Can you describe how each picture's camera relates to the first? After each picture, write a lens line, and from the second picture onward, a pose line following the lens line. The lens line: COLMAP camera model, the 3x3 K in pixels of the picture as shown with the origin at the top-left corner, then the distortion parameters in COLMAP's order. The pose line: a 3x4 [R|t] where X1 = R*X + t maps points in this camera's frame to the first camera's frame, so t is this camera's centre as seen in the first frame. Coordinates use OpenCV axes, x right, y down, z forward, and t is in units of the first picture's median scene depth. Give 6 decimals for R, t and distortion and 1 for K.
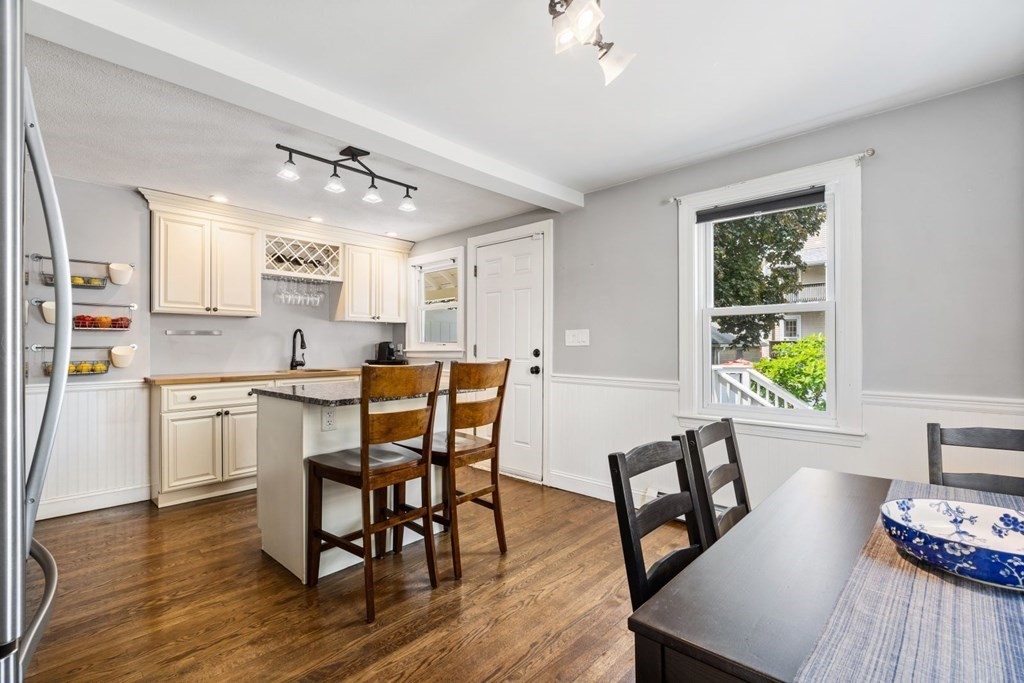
lens RADIAL K [[466.6, 0, 512.0], [0, 466.6, 341.5], [0, 0, 1]] dist [0.006697, 0.000208]
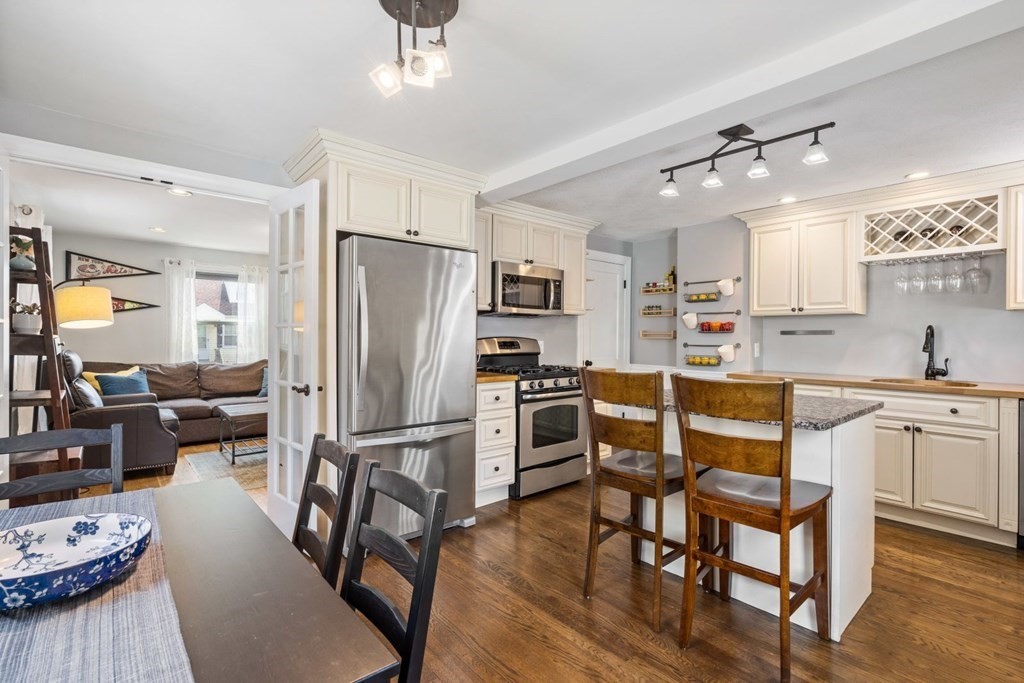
lens RADIAL K [[462.2, 0, 481.0], [0, 462.2, 331.8], [0, 0, 1]] dist [0.002556, 0.000001]
pose [[-0.126399, -0.010519, -0.991924, 0.440384], [0.002940, 0.999935, -0.010979, -0.012717], [0.991975, -0.004304, -0.126360, 0.471438]]
